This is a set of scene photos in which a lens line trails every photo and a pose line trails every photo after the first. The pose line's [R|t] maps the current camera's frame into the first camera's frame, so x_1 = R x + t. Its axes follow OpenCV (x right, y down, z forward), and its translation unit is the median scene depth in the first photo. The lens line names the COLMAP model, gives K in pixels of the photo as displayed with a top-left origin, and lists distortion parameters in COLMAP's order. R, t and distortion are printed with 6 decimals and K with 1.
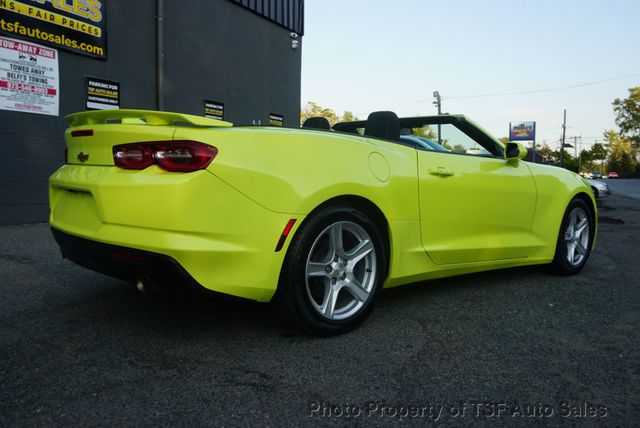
lens RADIAL K [[547.5, 0, 320.0], [0, 547.5, 214.0], [0, 0, 1]] dist [-0.004500, 0.000498]
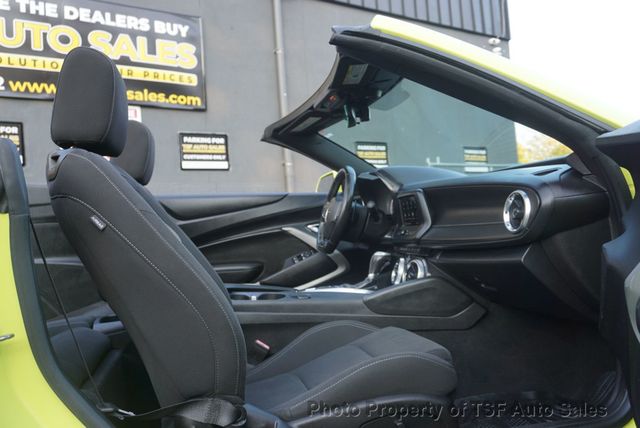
lens RADIAL K [[574.0, 0, 320.0], [0, 574.0, 214.0], [0, 0, 1]] dist [-0.016953, 0.003311]
pose [[0.864267, -0.093043, -0.494354, 0.203308], [0.043780, 0.992929, -0.110339, -0.018312], [0.501124, 0.073720, 0.862230, 0.369302]]
